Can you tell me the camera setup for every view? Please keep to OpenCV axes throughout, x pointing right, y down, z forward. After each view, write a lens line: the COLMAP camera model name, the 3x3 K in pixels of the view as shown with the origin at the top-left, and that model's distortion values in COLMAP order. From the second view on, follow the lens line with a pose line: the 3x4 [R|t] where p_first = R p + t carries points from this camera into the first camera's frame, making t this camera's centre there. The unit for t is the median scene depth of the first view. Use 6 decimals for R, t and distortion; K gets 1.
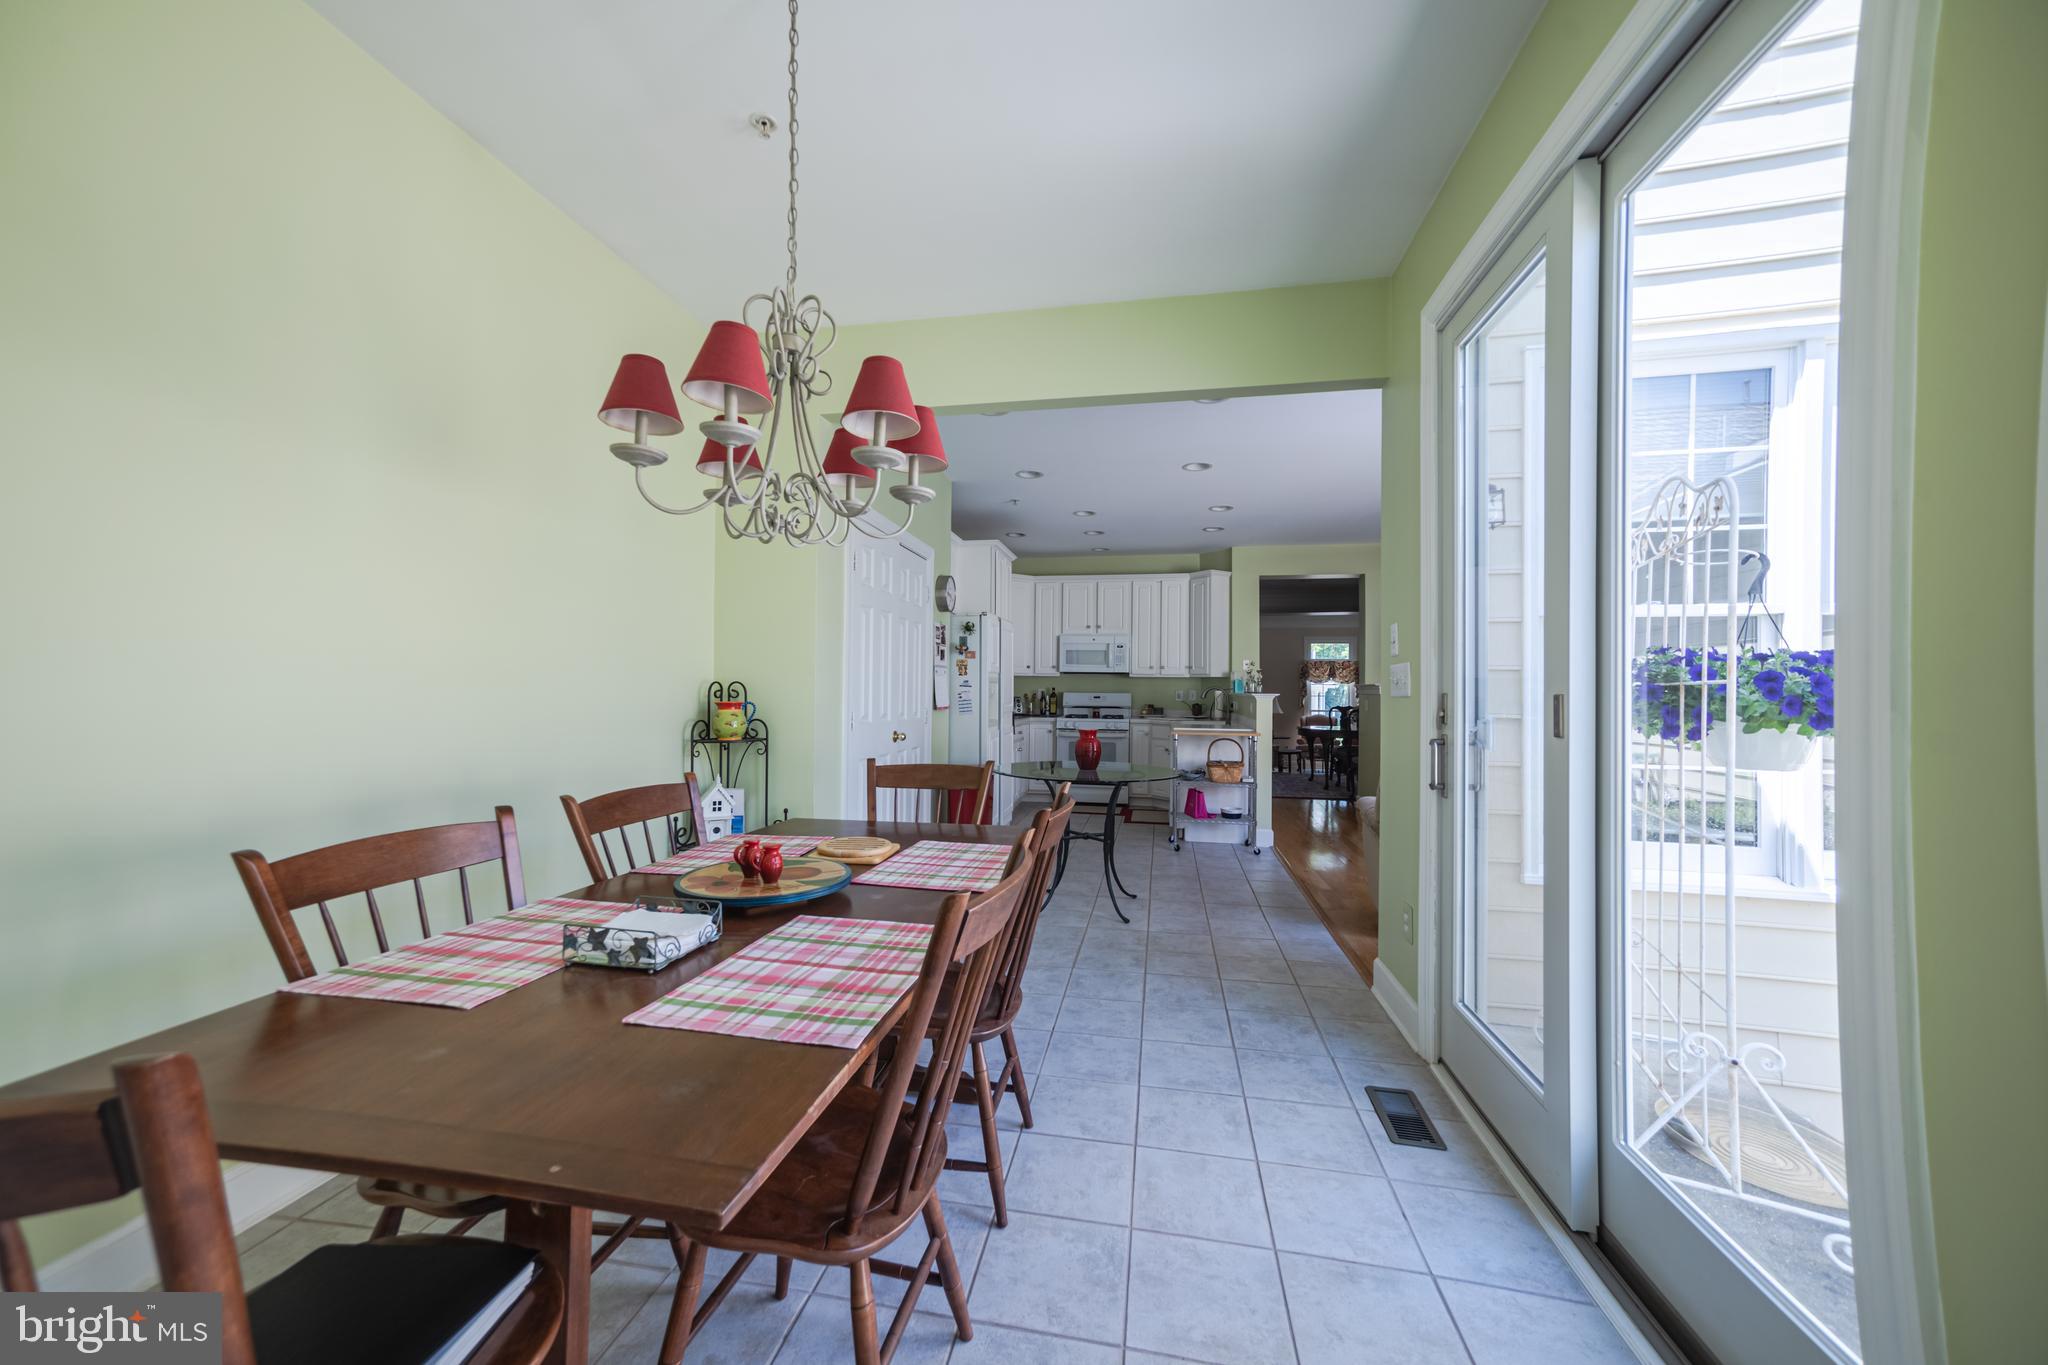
lens RADIAL K [[749.0, 0, 1016.8], [0, 749.0, 684.0], [0, 0, 1]] dist [-0.018080, 0.023234]
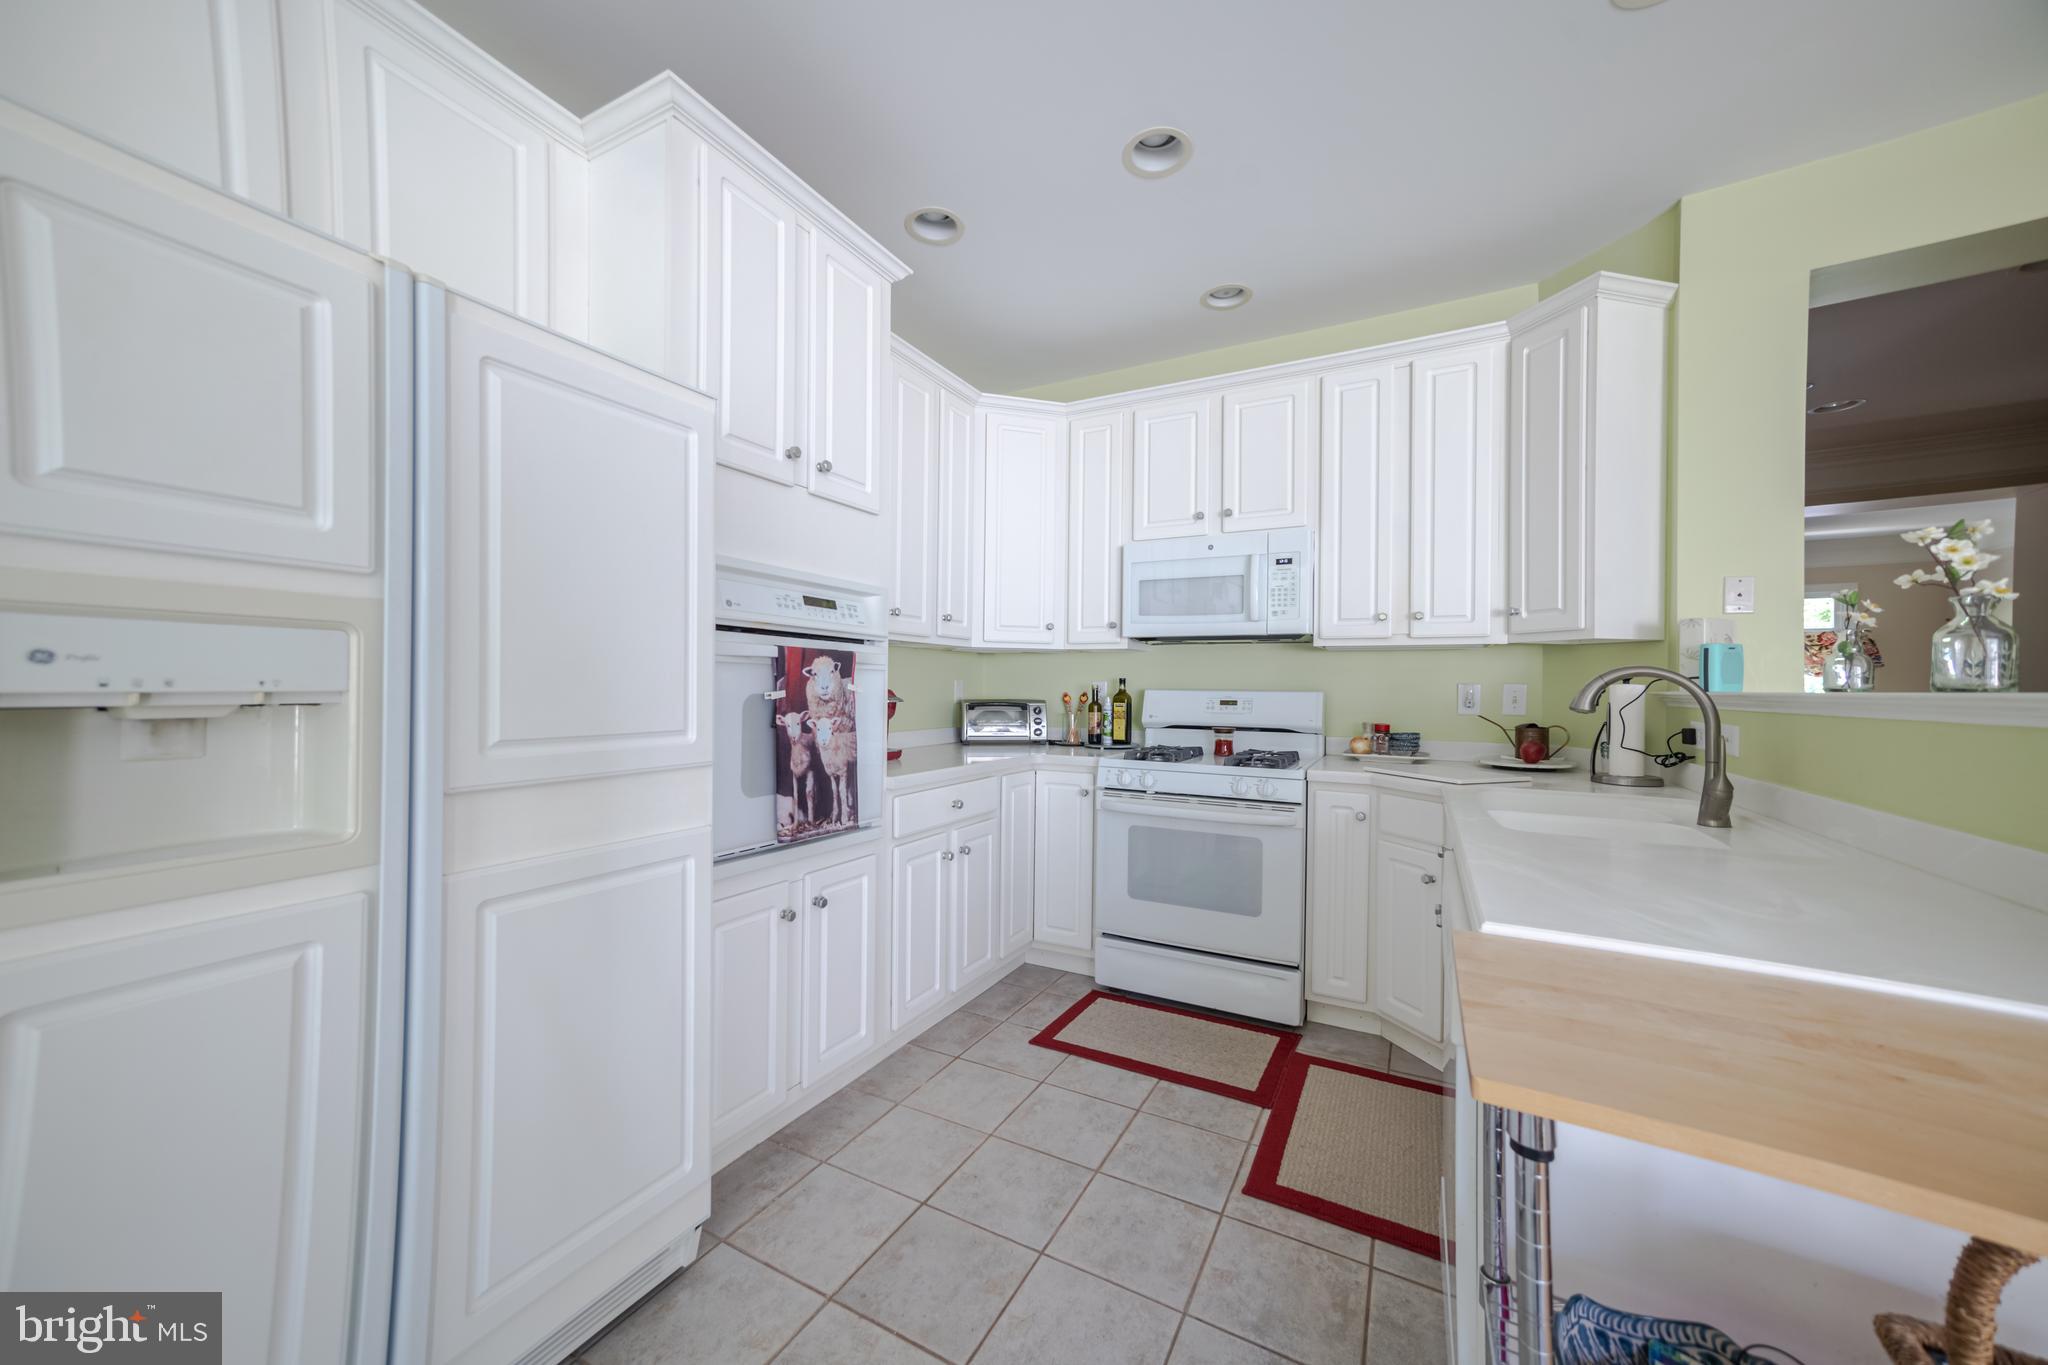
lens RADIAL K [[749.0, 0, 1016.8], [0, 749.0, 684.0], [0, 0, 1]] dist [-0.018080, 0.023234]
pose [[0.951689, -0.000203, -0.307065, 0.124050], [0.000629, 0.999999, 0.001287, 0.007715], [0.307064, -0.001418, 0.951688, 0.612600]]
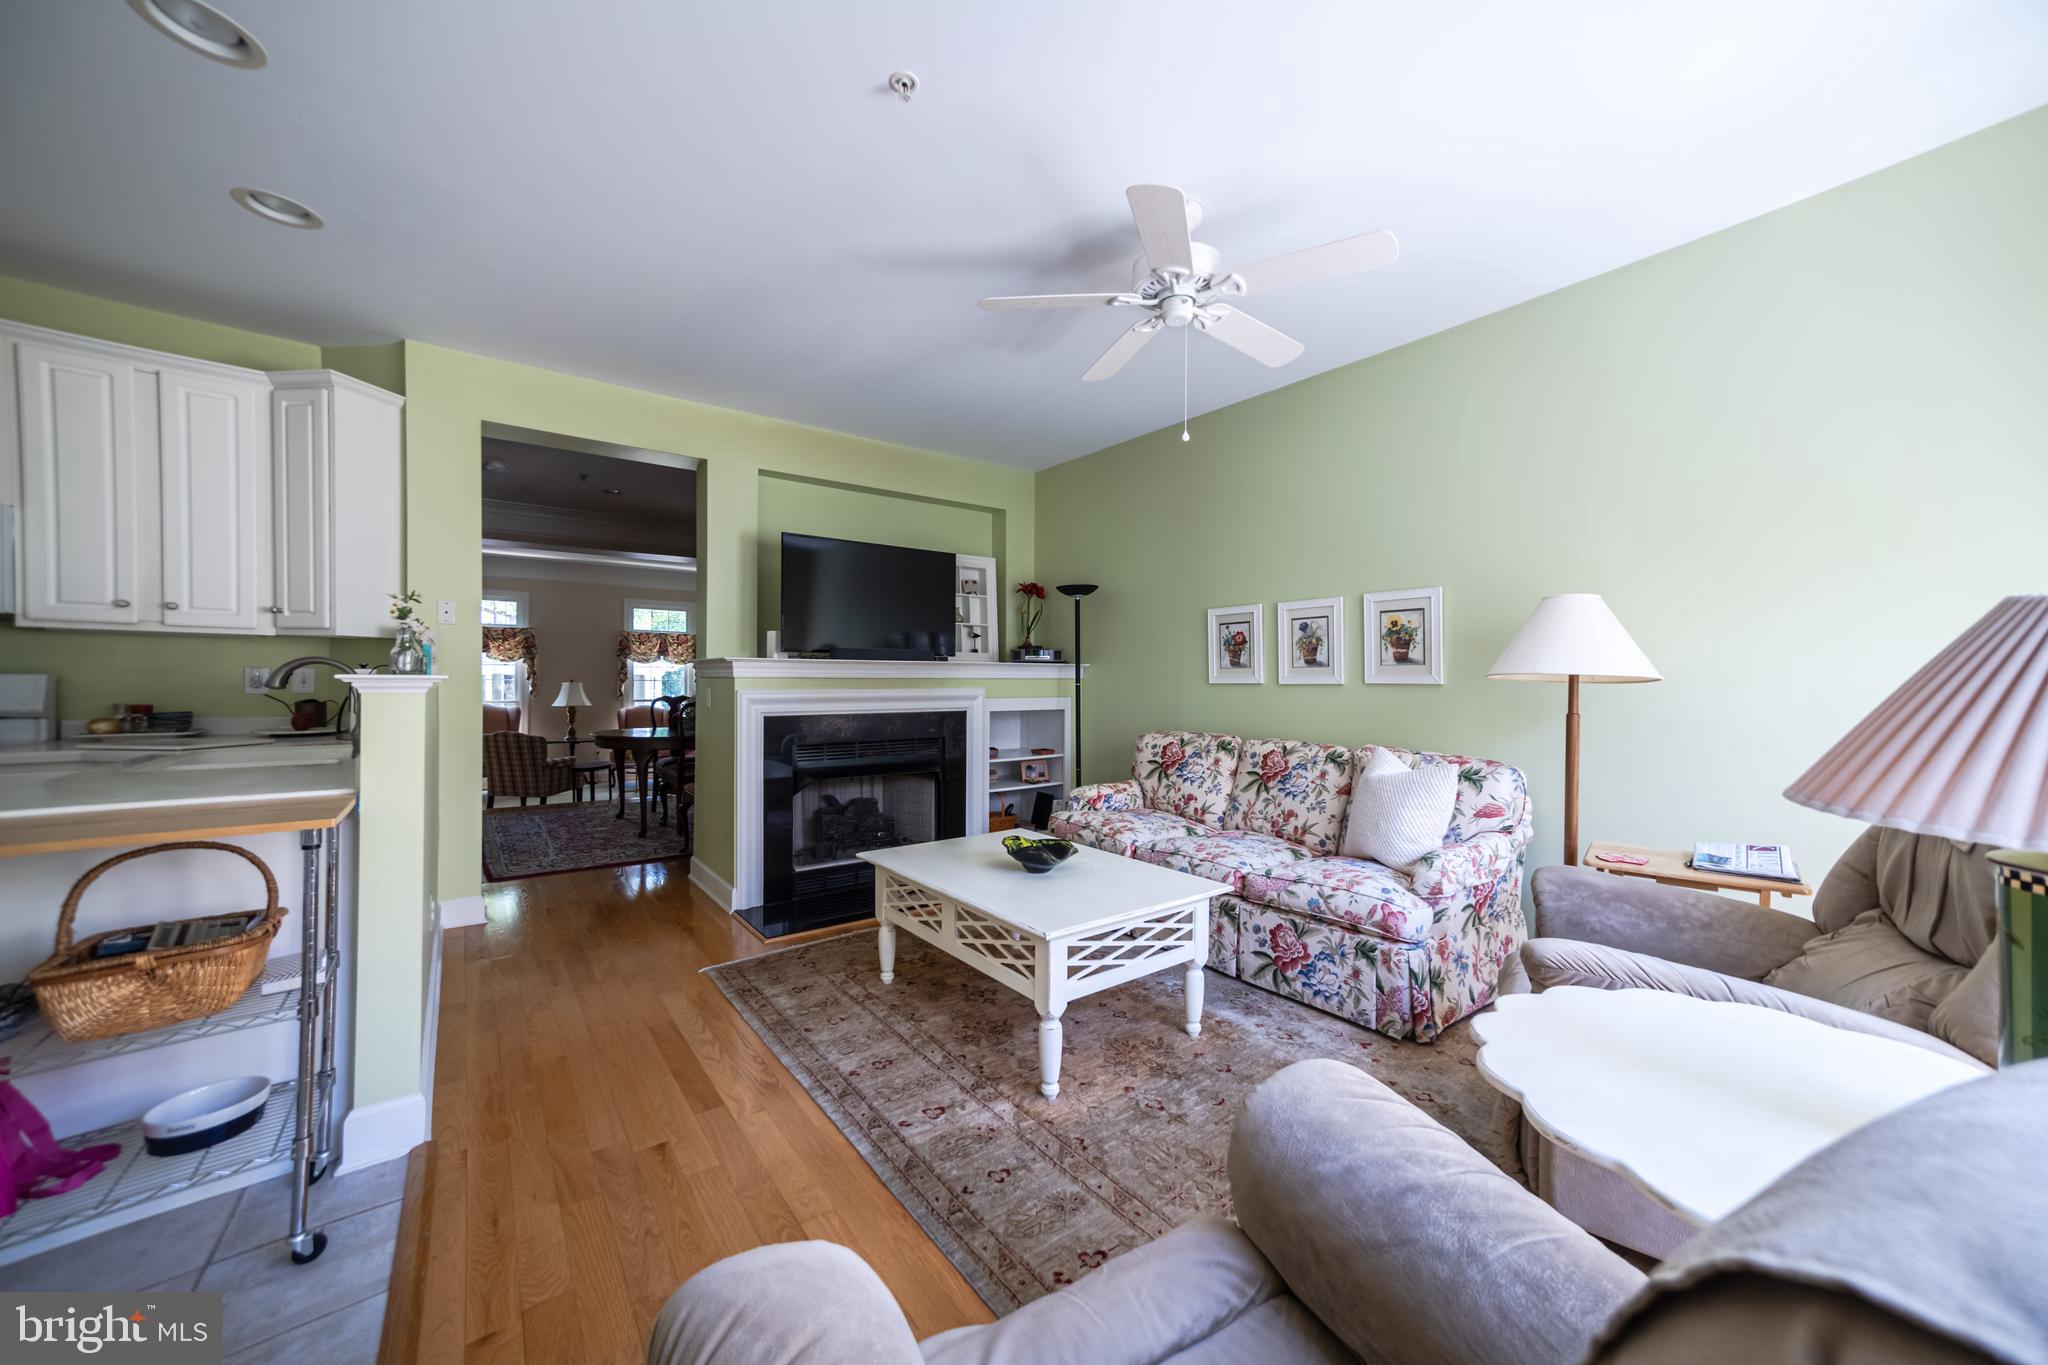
lens RADIAL K [[749.0, 0, 1016.8], [0, 749.0, 684.0], [0, 0, 1]] dist [-0.018080, 0.023234]
pose [[0.674796, -0.008125, 0.737960, 0.195977], [-0.007581, 0.999810, 0.017940, 0.006805], [-0.737966, -0.017700, 0.674606, 0.420613]]
